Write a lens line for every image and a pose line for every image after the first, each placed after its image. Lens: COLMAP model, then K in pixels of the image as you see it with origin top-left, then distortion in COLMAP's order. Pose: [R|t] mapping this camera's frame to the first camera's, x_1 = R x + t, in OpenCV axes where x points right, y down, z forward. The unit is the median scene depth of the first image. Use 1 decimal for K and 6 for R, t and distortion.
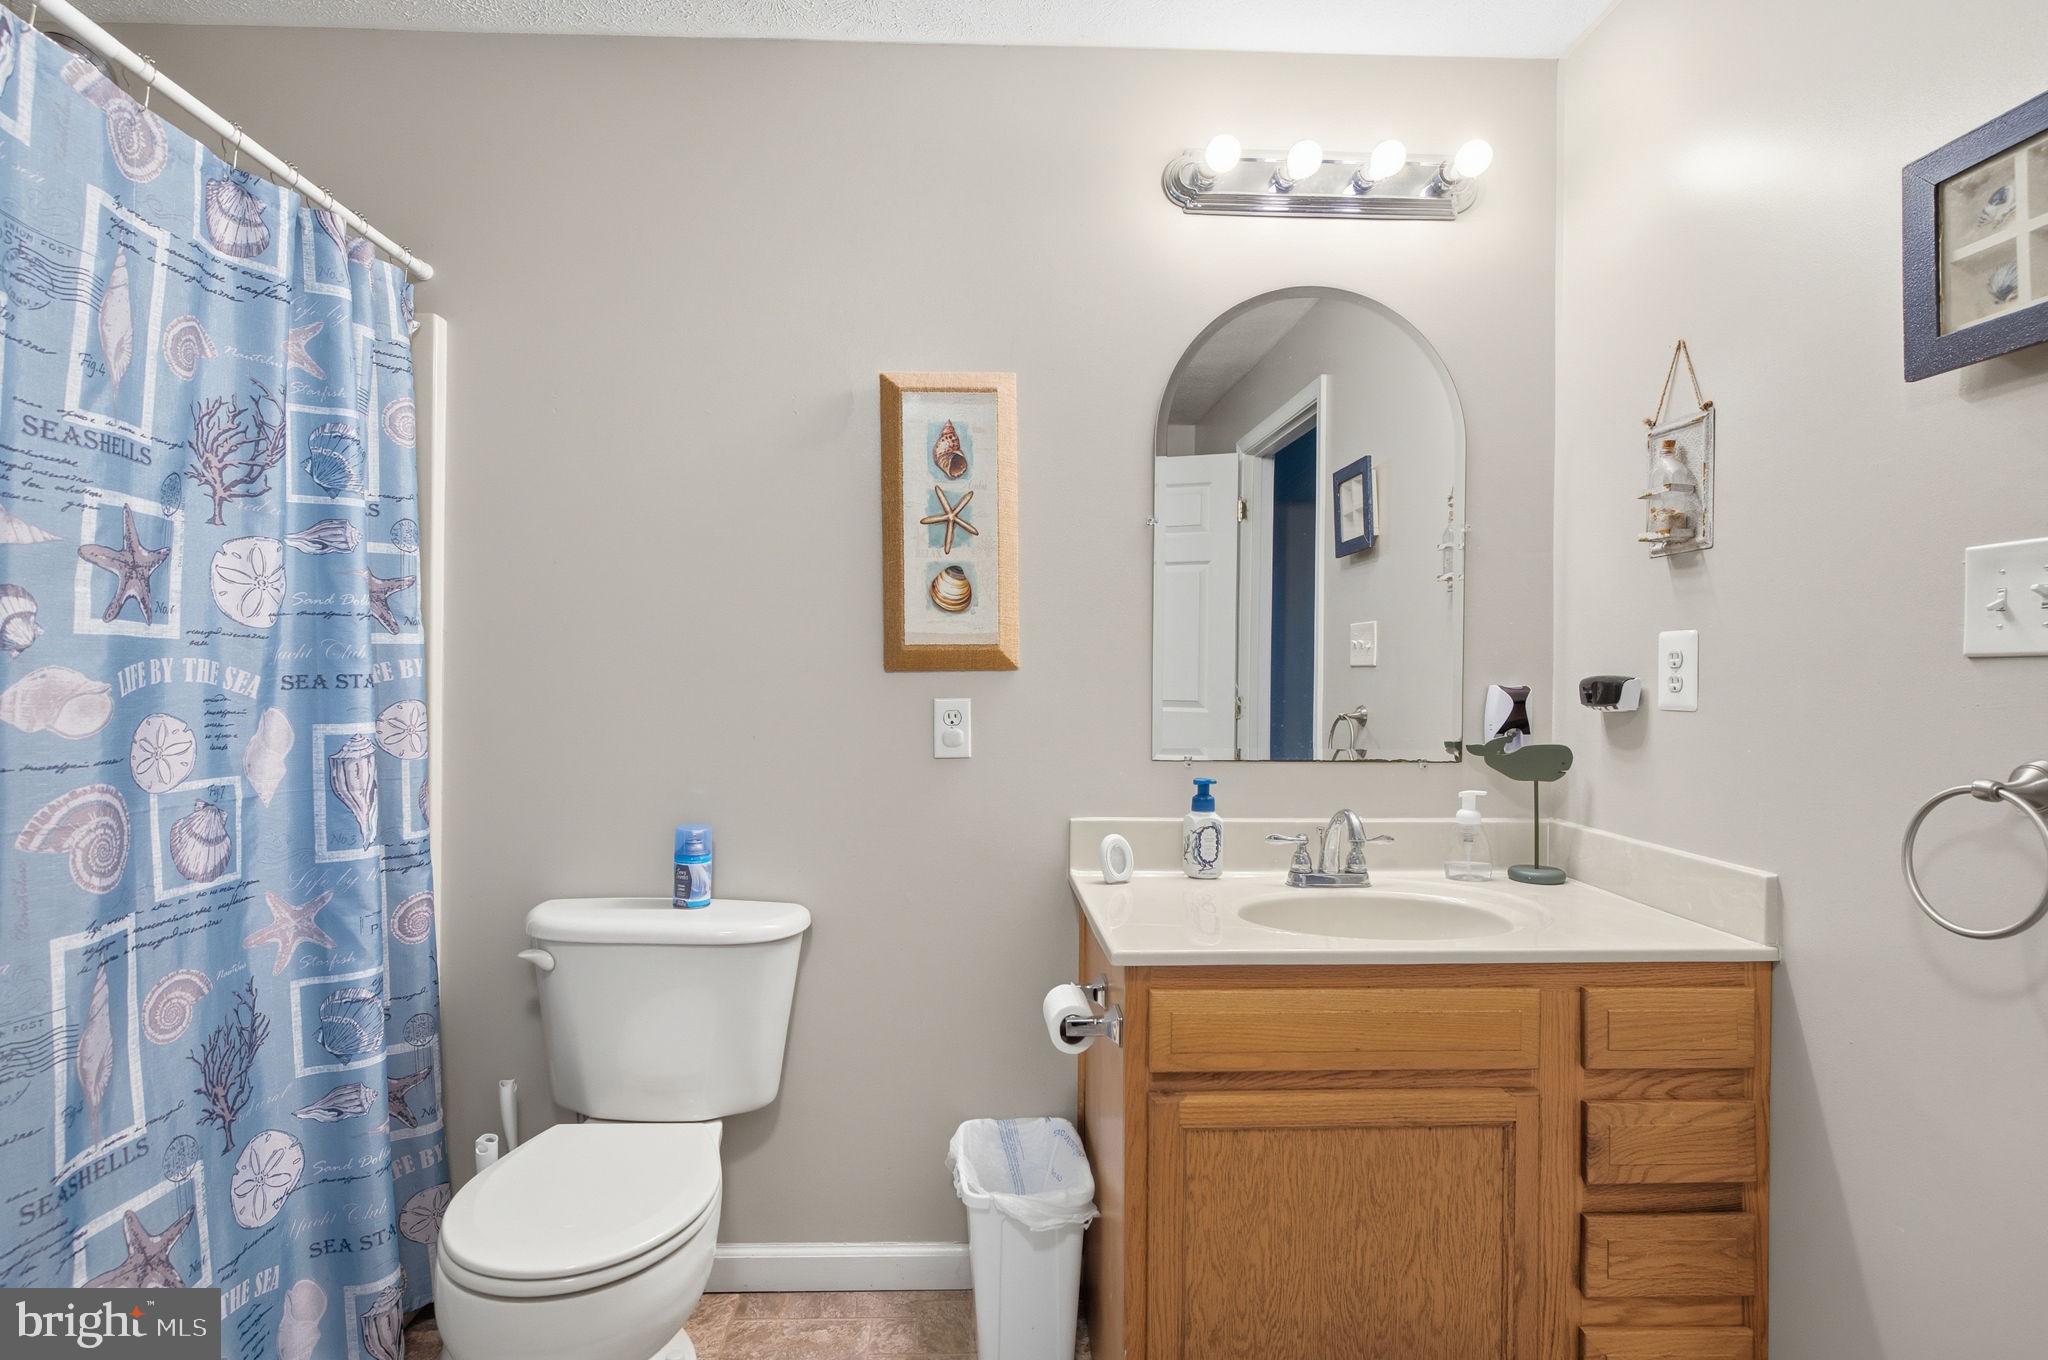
lens RADIAL K [[1003.5, 0, 1024.0], [0, 1003.5, 680.0], [0, 0, 1]] dist [0.002967, 0.000714]
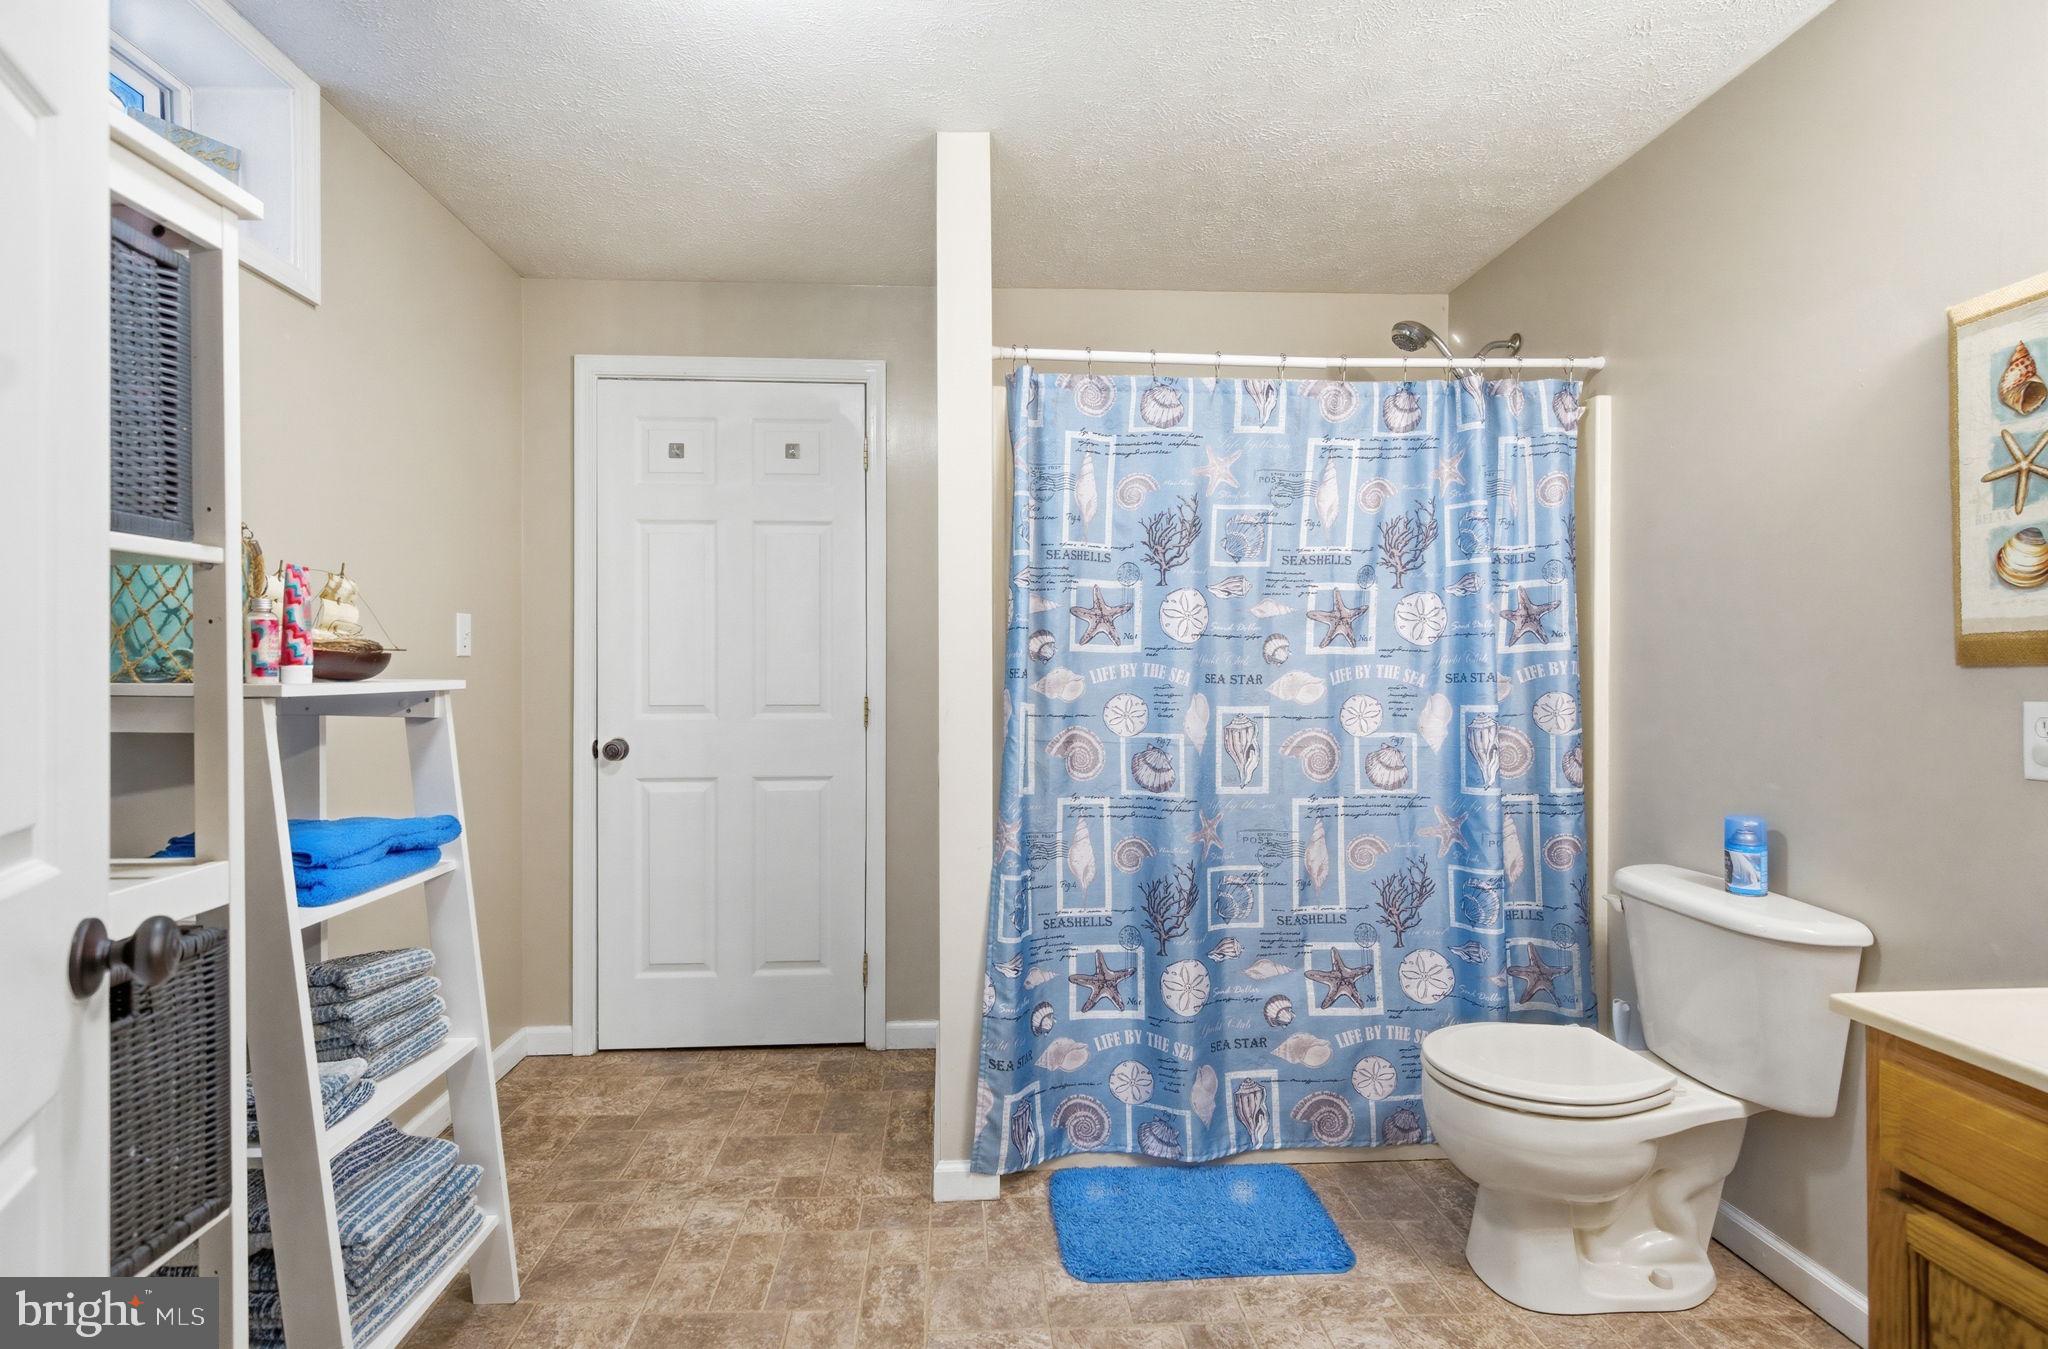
lens RADIAL K [[999.0, 0, 1004.8], [0, 999.0, 649.5], [0, 0, 1]] dist [0.000659, -0.001653]
pose [[0.020970, -0.027221, -0.999409, 0.891099], [-0.000655, 0.999629, -0.027240, 0.000485], [0.999780, 0.001225, 0.020945, 0.266481]]
